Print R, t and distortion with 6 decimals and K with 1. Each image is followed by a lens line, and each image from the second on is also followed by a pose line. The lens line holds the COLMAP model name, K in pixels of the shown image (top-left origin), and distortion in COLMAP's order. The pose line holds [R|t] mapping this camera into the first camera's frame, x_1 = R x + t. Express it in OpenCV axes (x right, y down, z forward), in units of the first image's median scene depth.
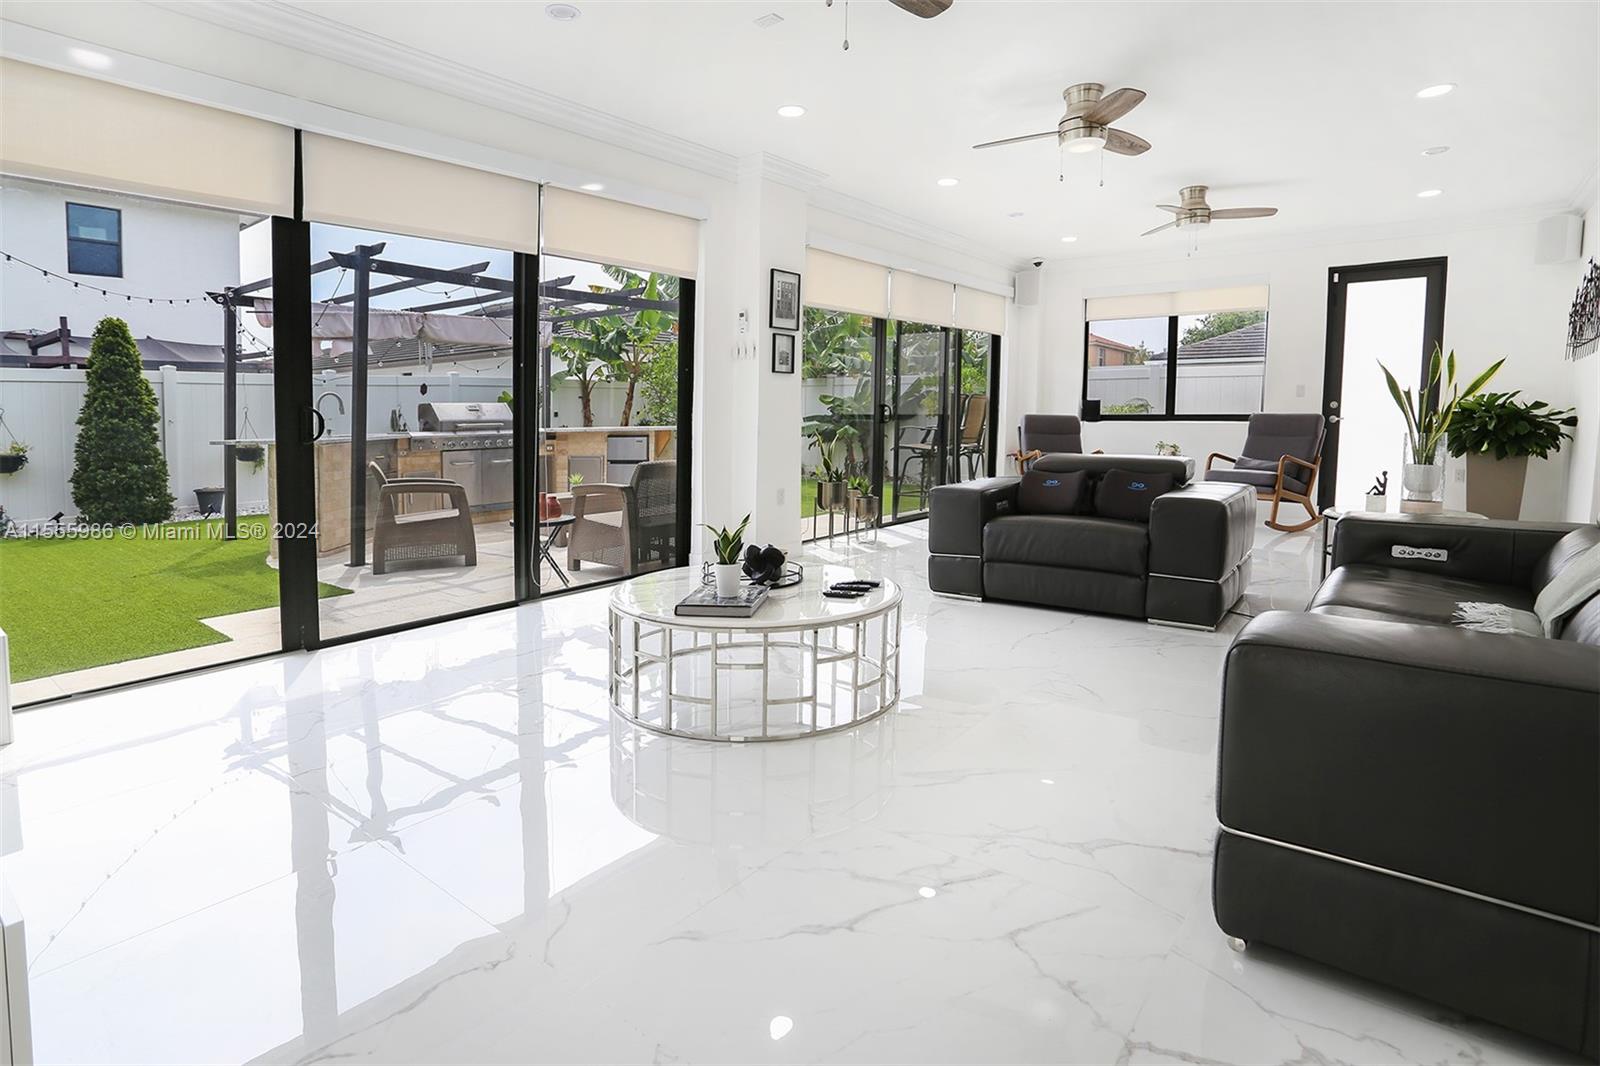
lens RADIAL K [[858.1, 0, 788.5], [0, 858.1, 502.2], [0, 0, 1]] dist [-0.062122, 0.039011]
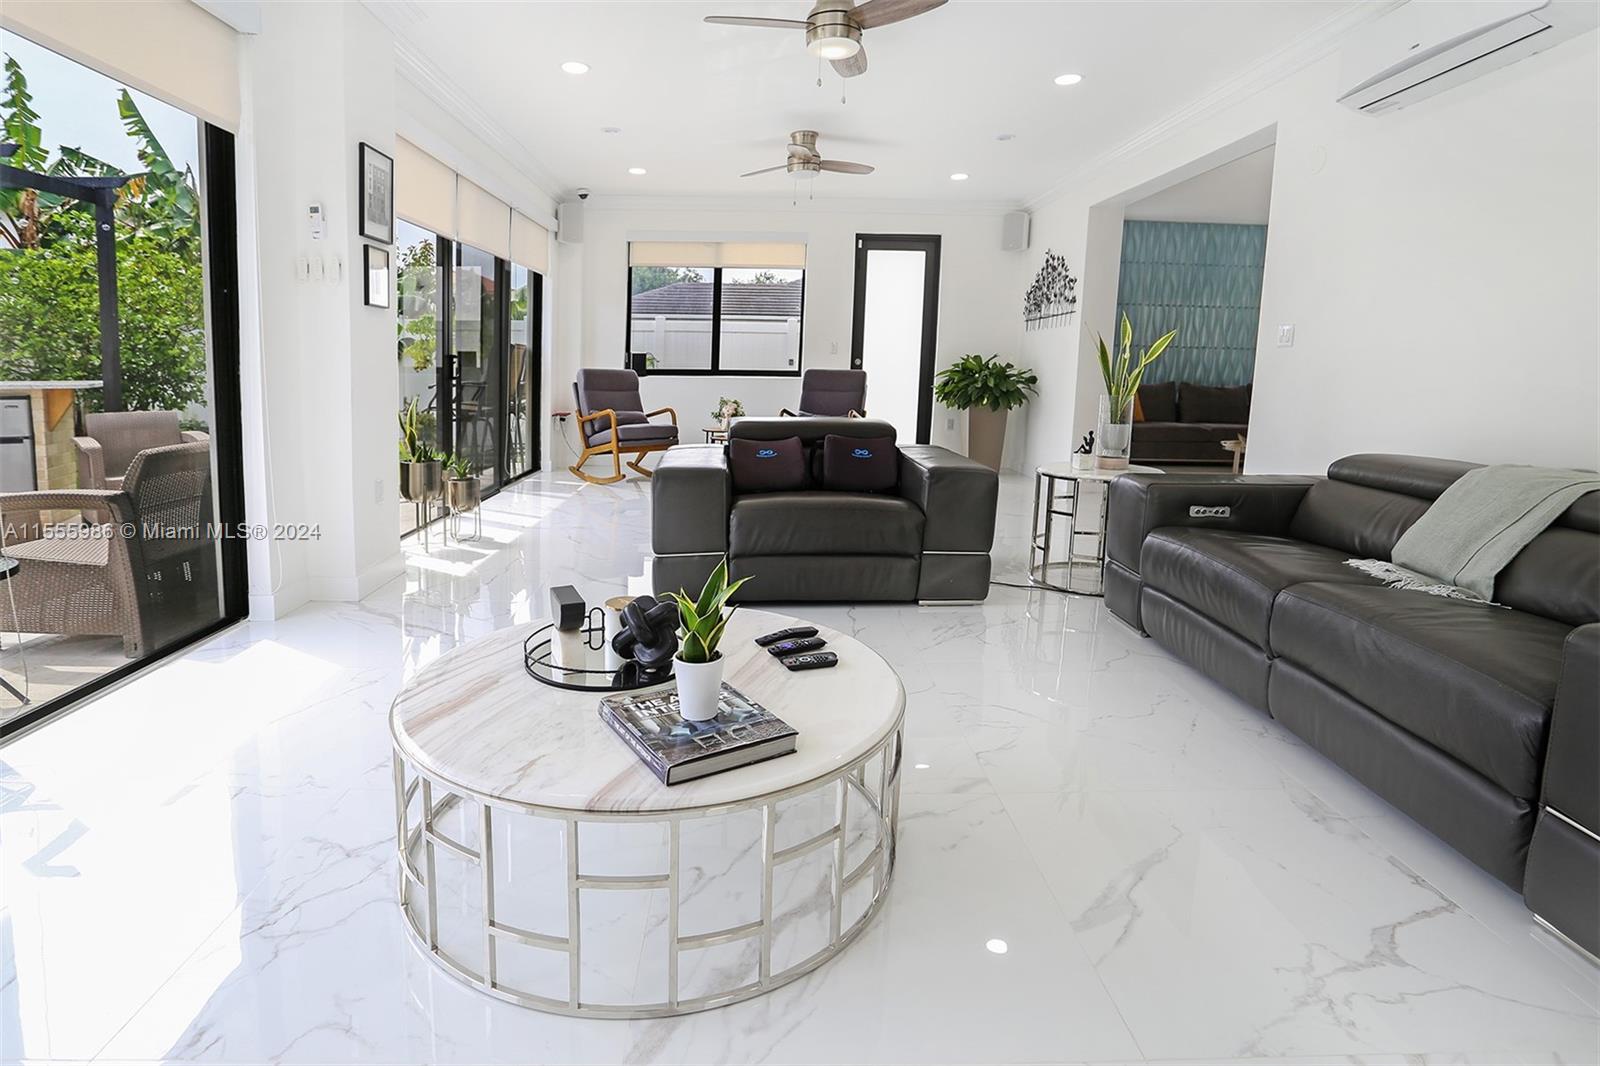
lens RADIAL K [[858.1, 0, 788.5], [0, 858.1, 502.2], [0, 0, 1]] dist [-0.062122, 0.039011]
pose [[0.775679, -0.083652, 0.625560, -0.164444], [0.048303, 0.996139, 0.073313, -0.027552], [-0.629277, -0.026651, 0.776724, 0.250237]]
